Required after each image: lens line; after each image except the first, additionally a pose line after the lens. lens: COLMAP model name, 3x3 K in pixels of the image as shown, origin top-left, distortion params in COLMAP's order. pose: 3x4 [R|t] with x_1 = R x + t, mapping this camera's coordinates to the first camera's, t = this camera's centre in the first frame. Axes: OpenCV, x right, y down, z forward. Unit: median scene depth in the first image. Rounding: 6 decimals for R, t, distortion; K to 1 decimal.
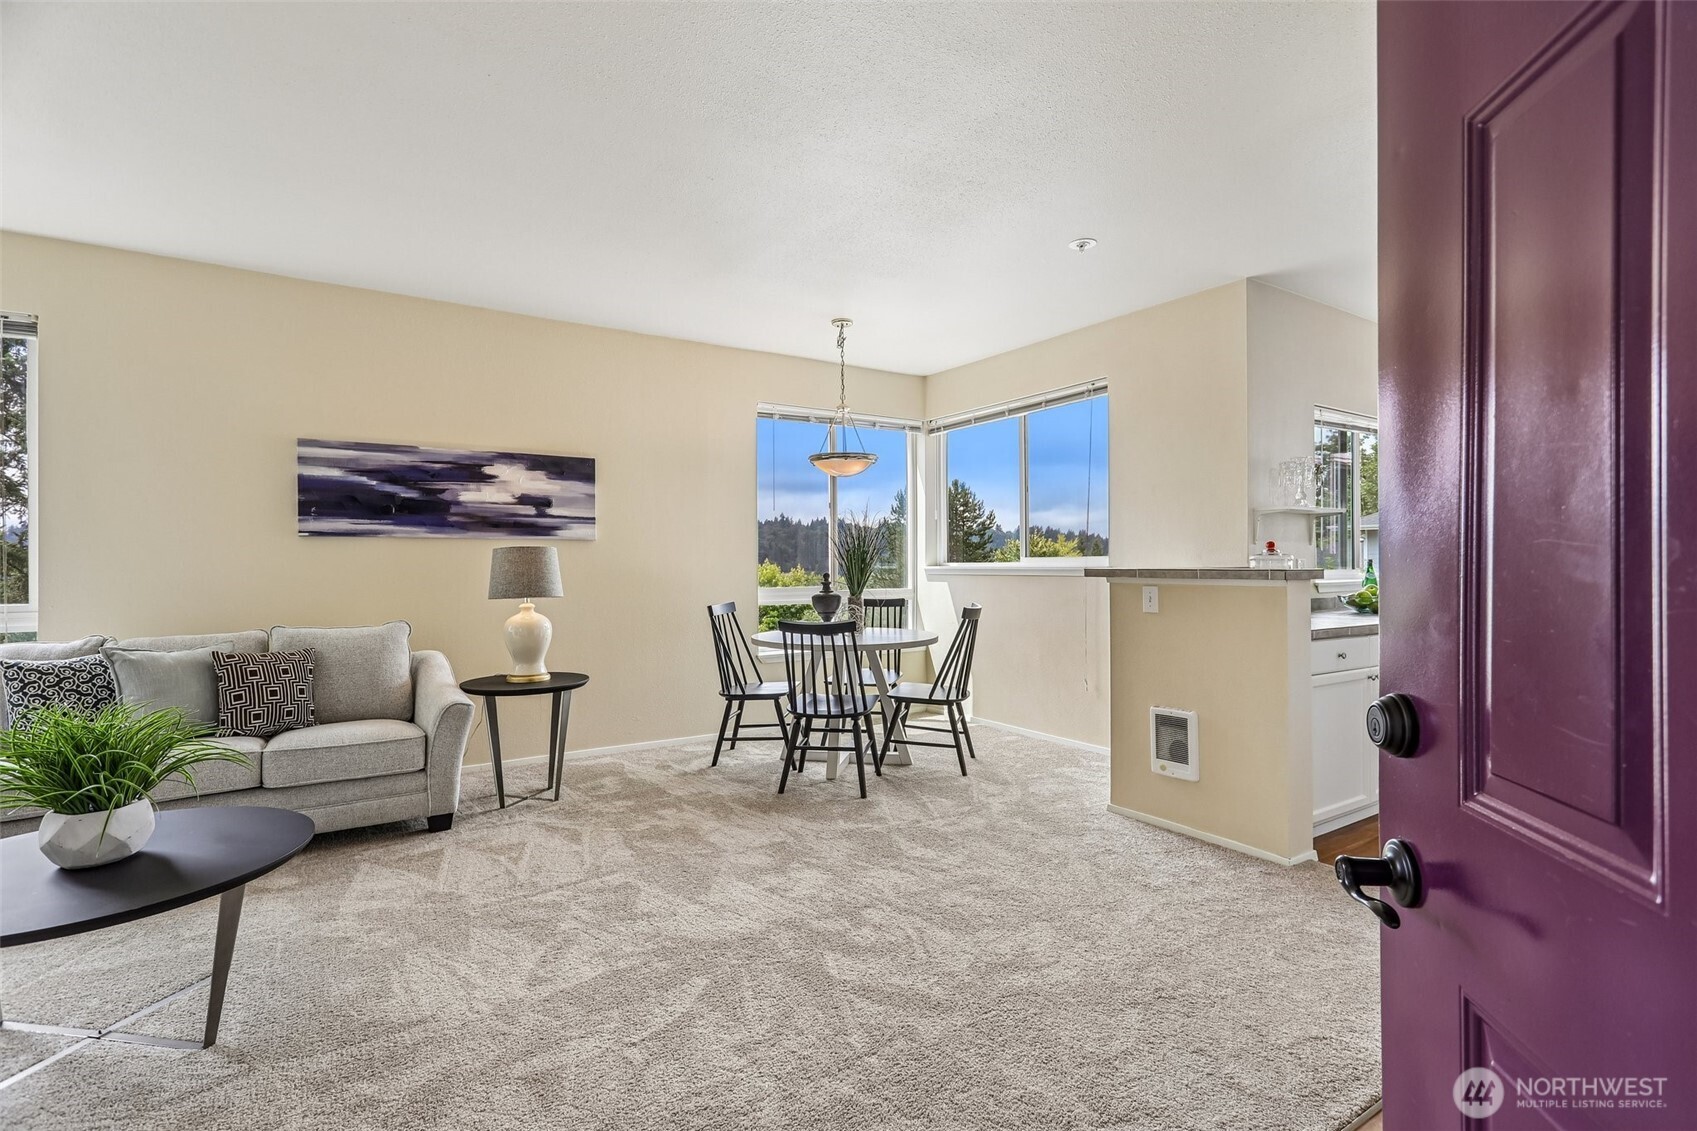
lens RADIAL K [[795.4, 0, 854.8], [0, 795.4, 576.6], [0, 0, 1]] dist [0.005238, -0.000879]
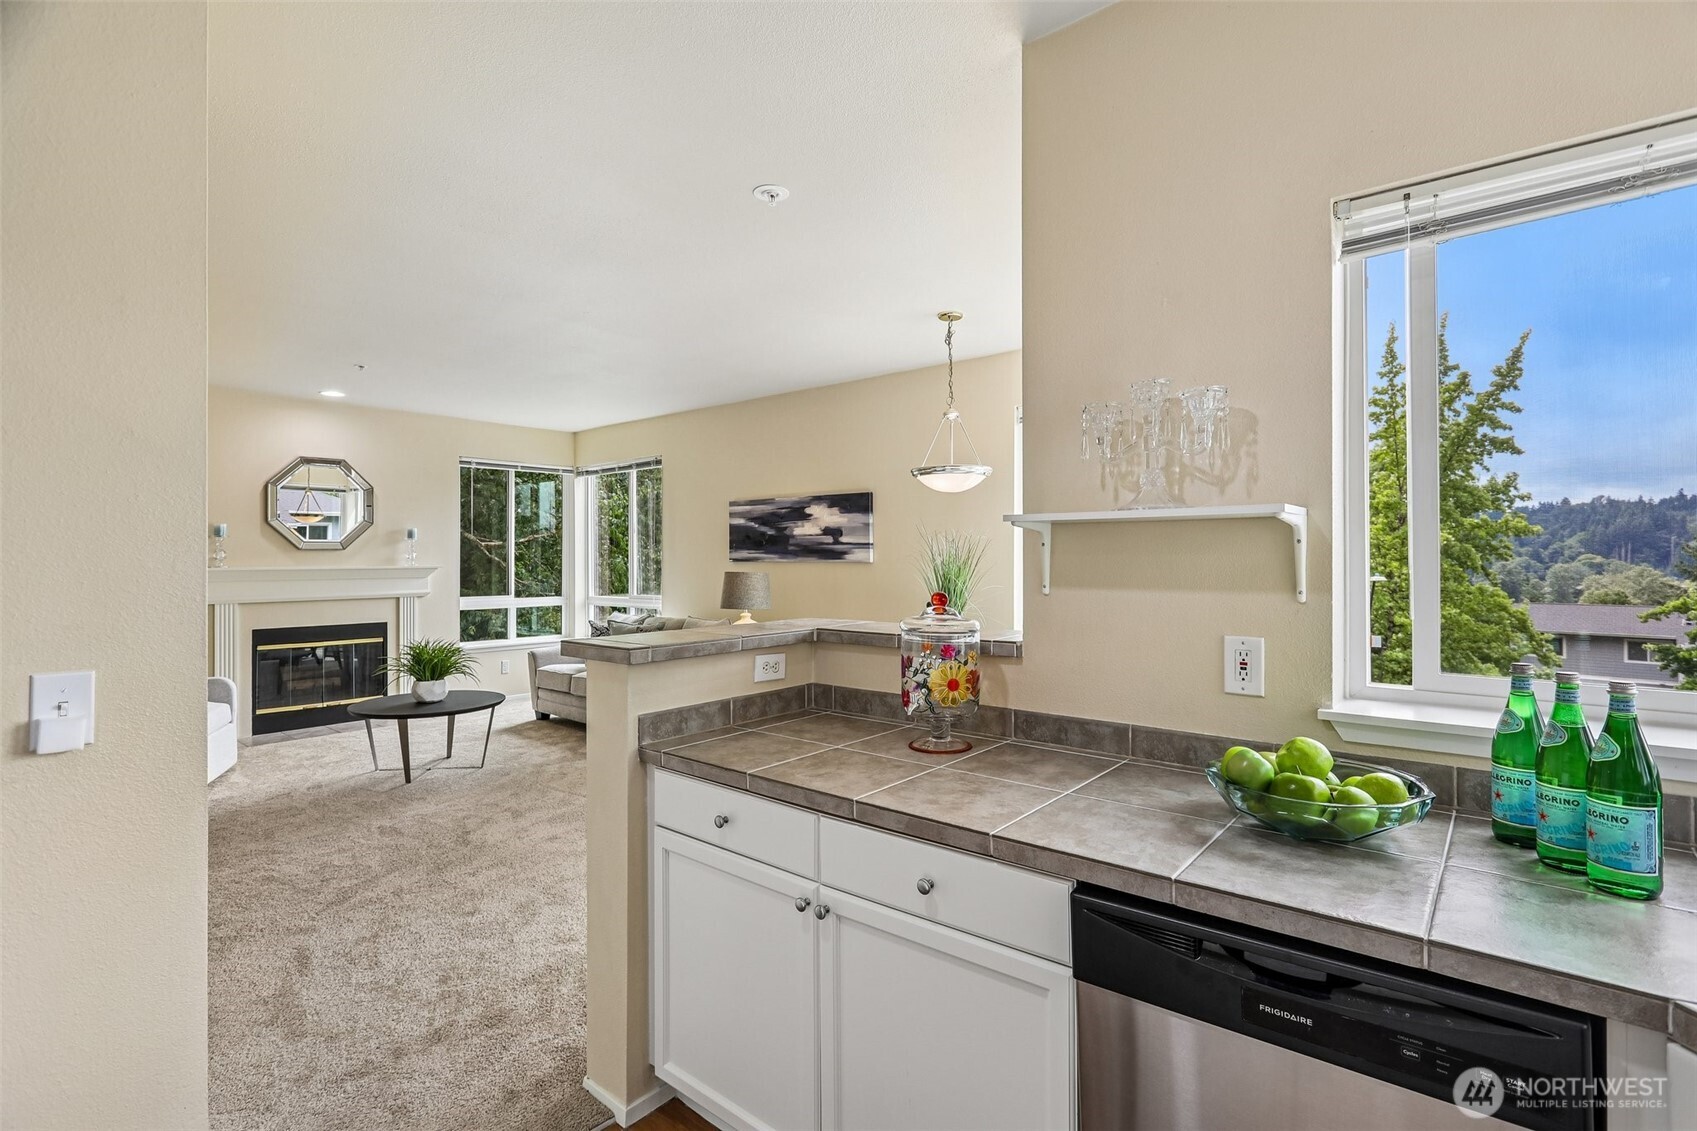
lens RADIAL K [[795.4, 0, 848.9], [0, 795.4, 551.6], [0, 0, 1]] dist [0.005238, -0.000879]
pose [[0.294863, -0.012246, -0.955461, 0.805593], [-0.026988, 0.999412, -0.021138, -0.038275], [0.955158, 0.032019, 0.294359, 0.662273]]
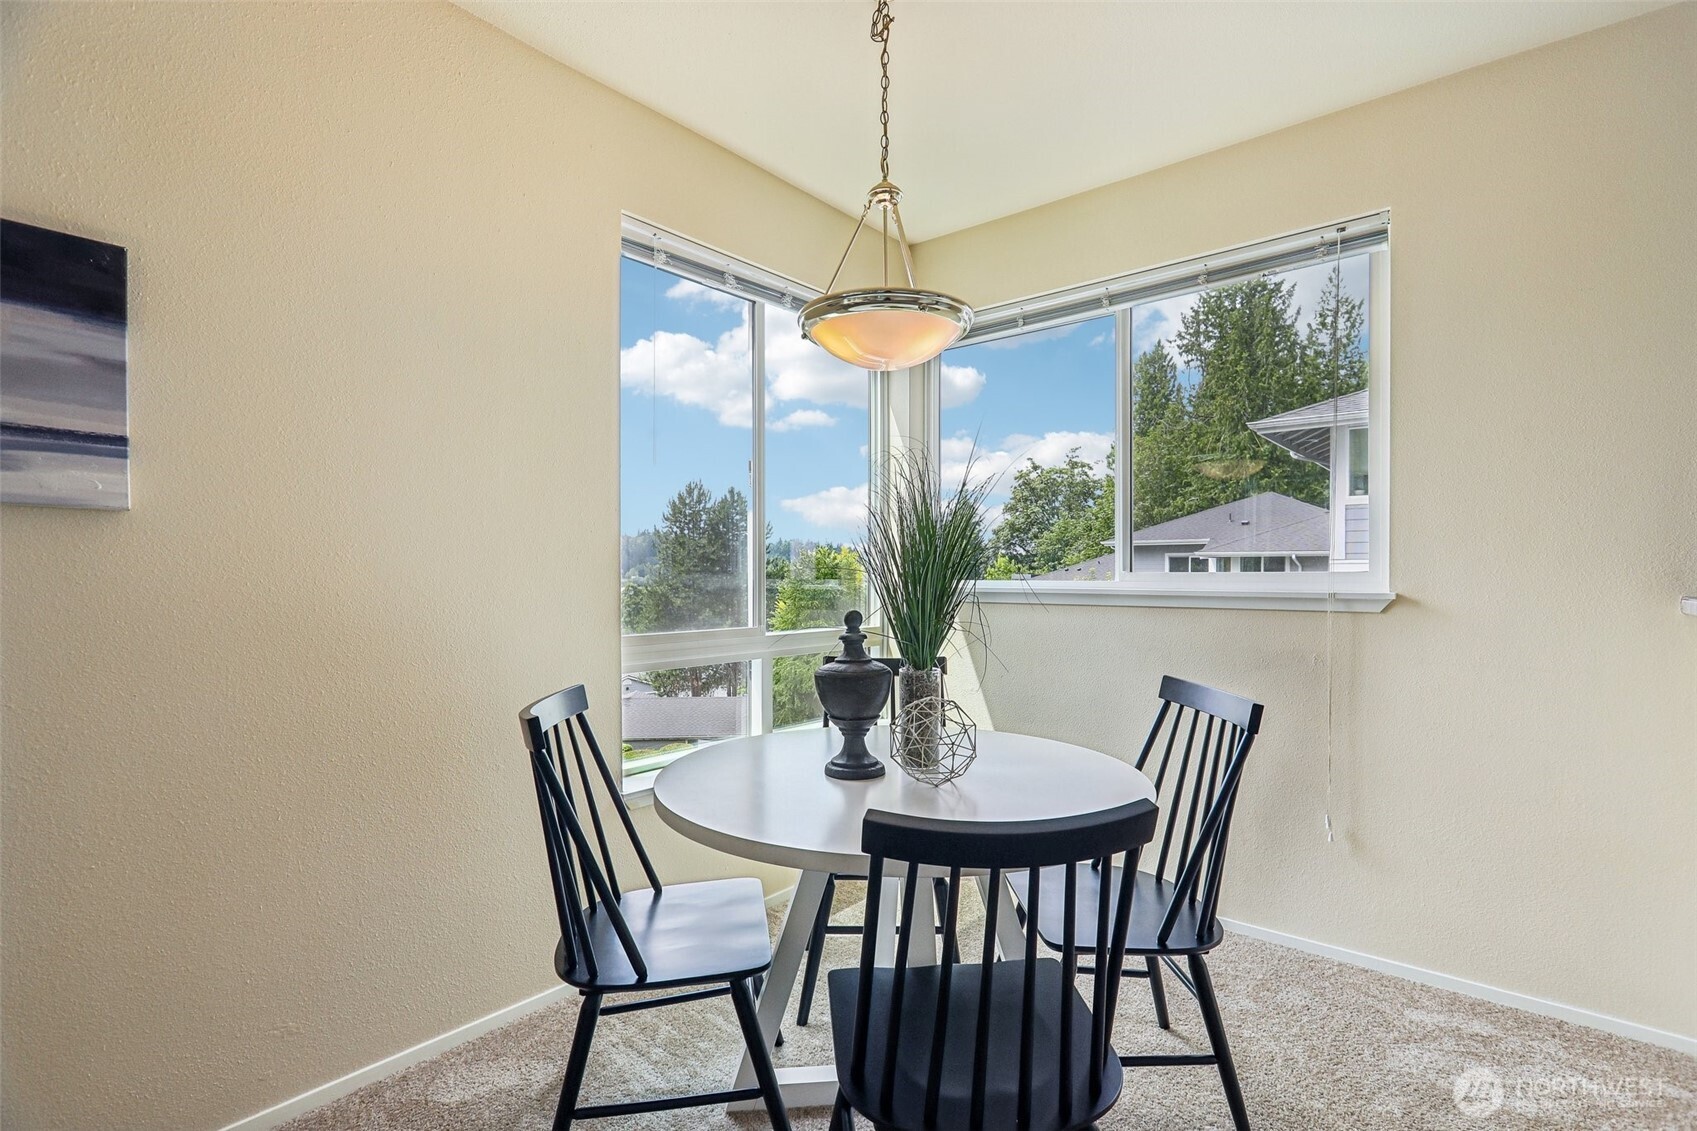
lens RADIAL K [[795.4, 0, 851.0], [0, 795.4, 577.9], [0, 0, 1]] dist [0.005238, -0.000879]
pose [[0.955417, 0.004133, 0.295232, -0.153512], [0.000200, 0.999893, -0.014647, -0.014652], [-0.295261, 0.014053, 0.955313, 0.646841]]
